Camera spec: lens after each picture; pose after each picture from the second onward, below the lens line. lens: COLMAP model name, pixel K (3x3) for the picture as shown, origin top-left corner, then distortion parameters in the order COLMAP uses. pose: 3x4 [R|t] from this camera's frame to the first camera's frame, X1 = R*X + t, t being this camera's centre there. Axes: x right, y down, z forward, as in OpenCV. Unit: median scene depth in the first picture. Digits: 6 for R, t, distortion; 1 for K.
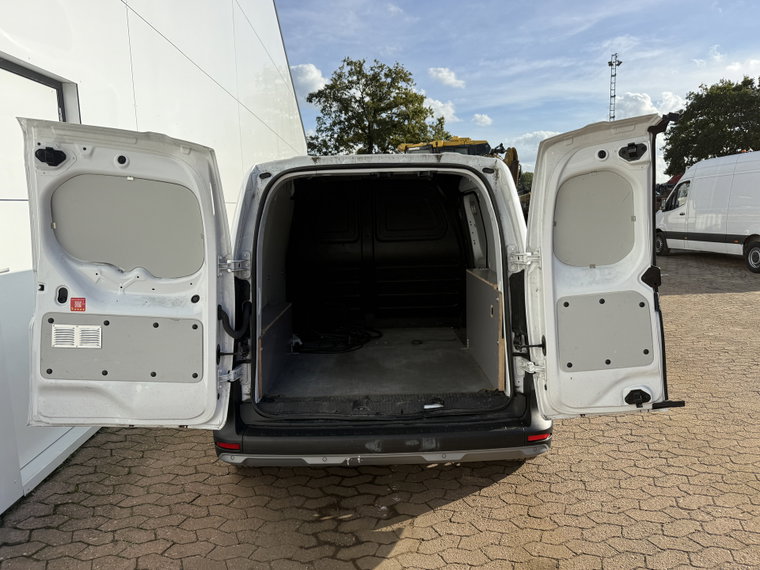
lens RADIAL K [[540.7, 0, 381.3], [0, 540.7, 298.9], [0, 0, 1]] dist [0.034917, -0.063943]
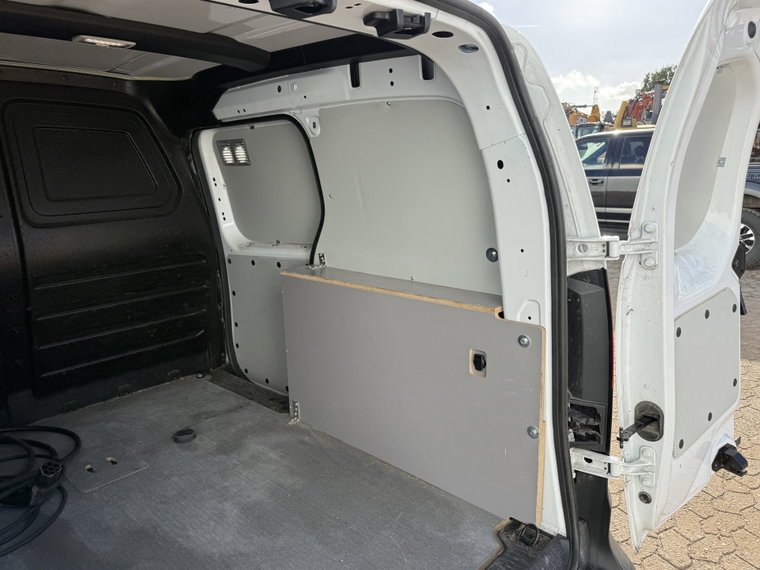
lens RADIAL K [[540.7, 0, 379.0], [0, 540.7, 281.7], [0, 0, 1]] dist [0.034917, -0.063943]
pose [[0.693946, -0.138598, 0.706562, -0.165369], [0.115863, 0.990006, 0.080405, -0.088644], [-0.710644, 0.026068, 0.703069, 0.679893]]
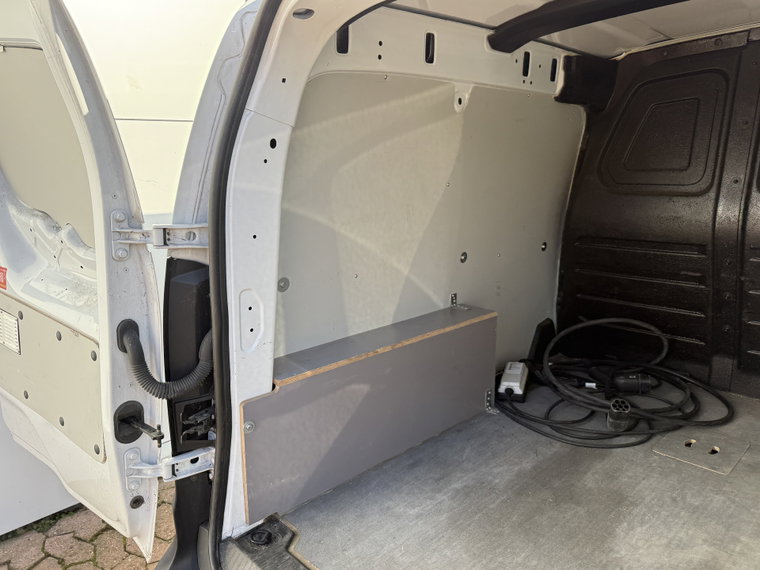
lens RADIAL K [[540.7, 0, 373.1], [0, 540.7, 290.0], [0, 0, 1]] dist [0.034917, -0.063943]
pose [[0.676485, 0.163516, -0.718074, 0.133025], [-0.103958, 0.986479, 0.126699, -0.075999], [0.729082, -0.011061, 0.684337, 0.684025]]
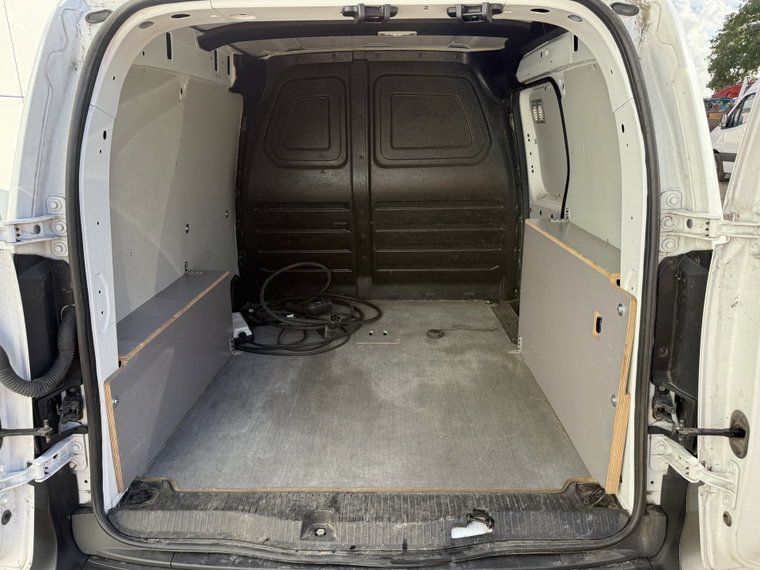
lens RADIAL K [[540.7, 0, 382.2], [0, 540.7, 297.5], [0, 0, 1]] dist [0.034917, -0.063943]
pose [[0.999564, 0.020864, -0.020873, 0.020731], [-0.017558, 0.988888, 0.147620, -0.065539], [0.023721, -0.147190, 0.988824, 0.485578]]
